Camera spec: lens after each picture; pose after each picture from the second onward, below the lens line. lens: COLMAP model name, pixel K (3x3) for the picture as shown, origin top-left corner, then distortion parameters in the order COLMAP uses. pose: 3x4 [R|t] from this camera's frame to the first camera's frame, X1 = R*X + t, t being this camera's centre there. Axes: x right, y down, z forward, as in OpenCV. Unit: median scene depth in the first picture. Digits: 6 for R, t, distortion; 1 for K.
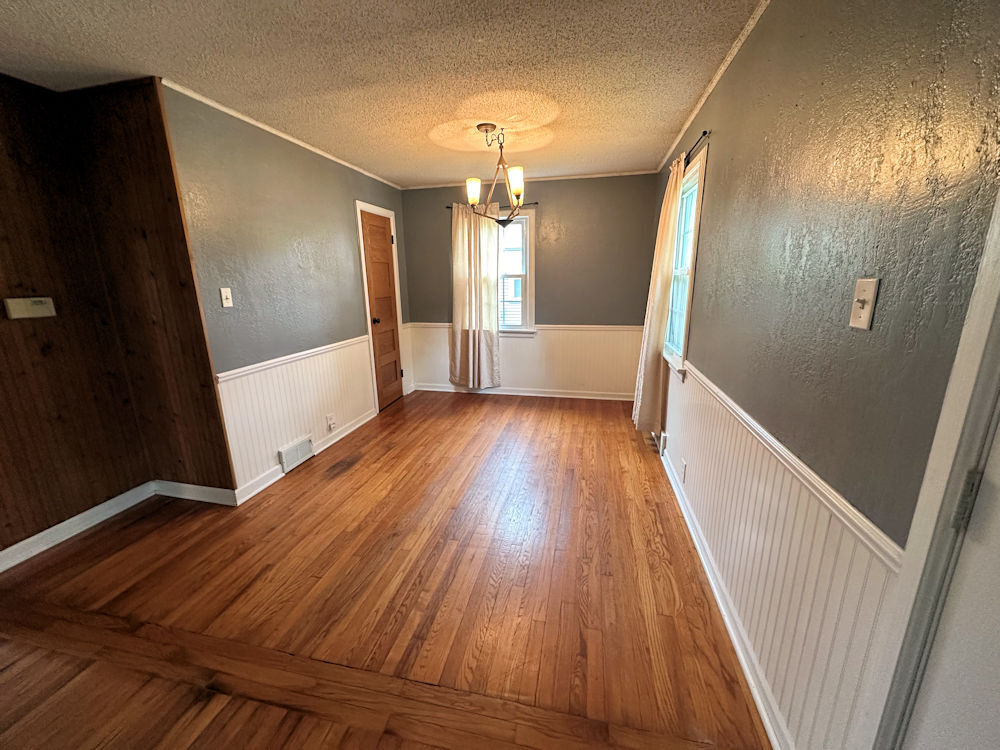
lens RADIAL K [[398.9, 0, 498.3], [0, 398.9, 372.4], [0, 0, 1]] dist [0.001626, 0.000902]
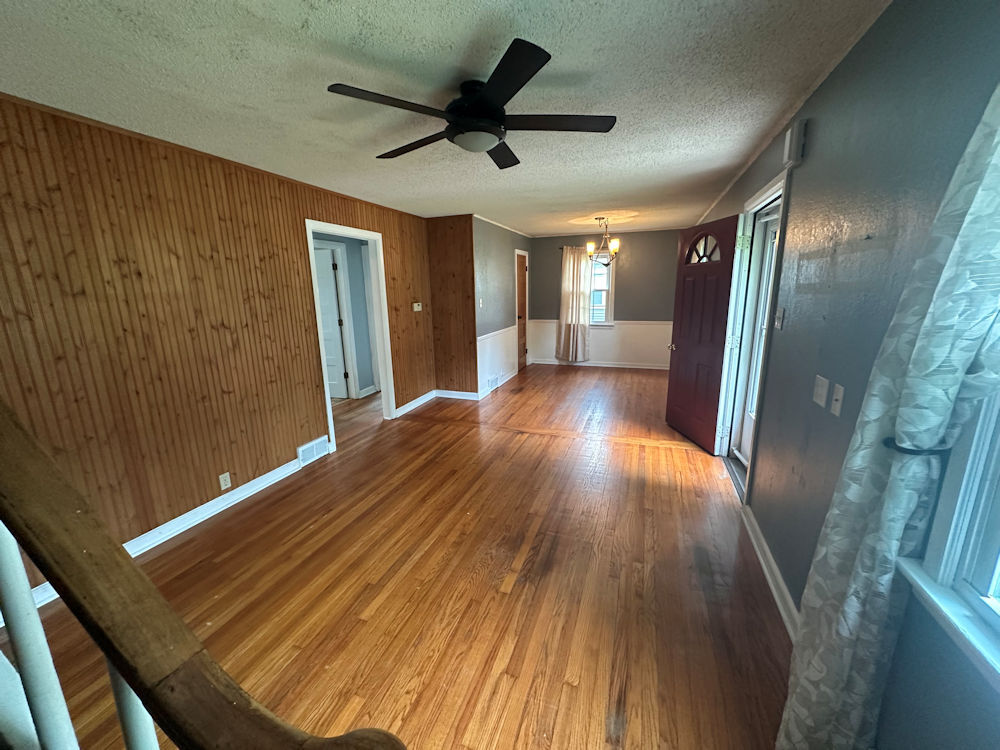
lens RADIAL K [[398.9, 0, 503.0], [0, 398.9, 373.7], [0, 0, 1]] dist [0.001626, 0.000902]
pose [[0.993522, 0.018284, -0.112155, -0.163184], [-0.020271, 0.999657, -0.016607, 0.125504], [0.111813, 0.018773, 0.993552, -0.617825]]
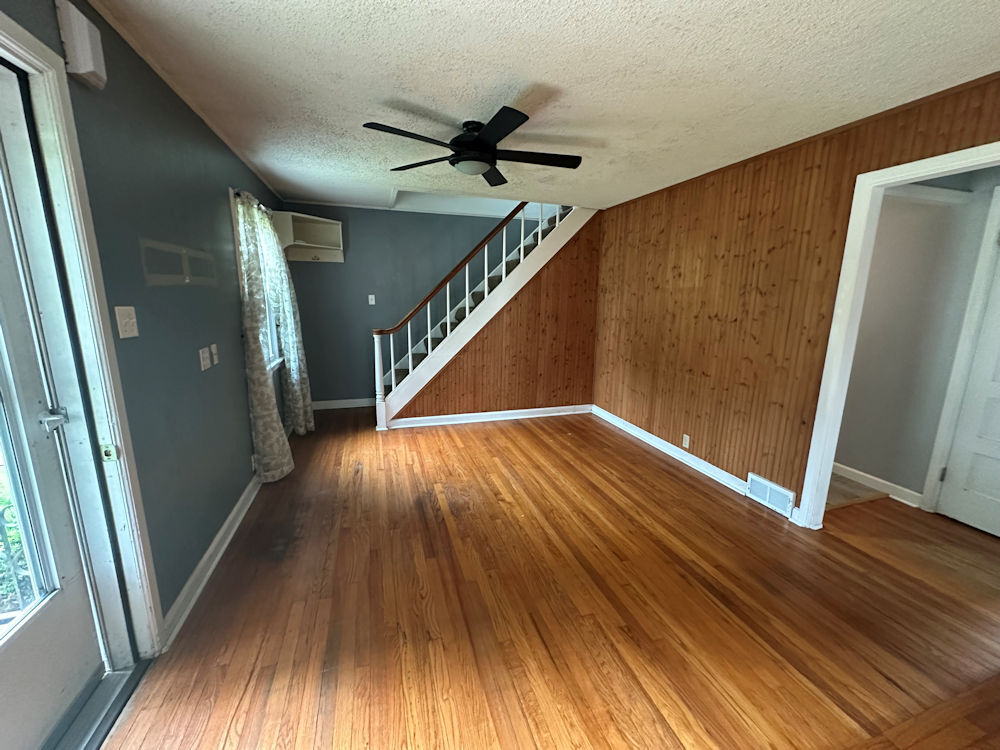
lens RADIAL K [[398.9, 0, 497.3], [0, 398.9, 373.7], [0, 0, 1]] dist [0.001626, 0.000902]
pose [[-0.862032, 0.098931, -0.497106, 0.023212], [-0.121369, 0.911944, 0.391955, -0.086503], [0.492109, 0.398211, -0.774117, 0.333934]]
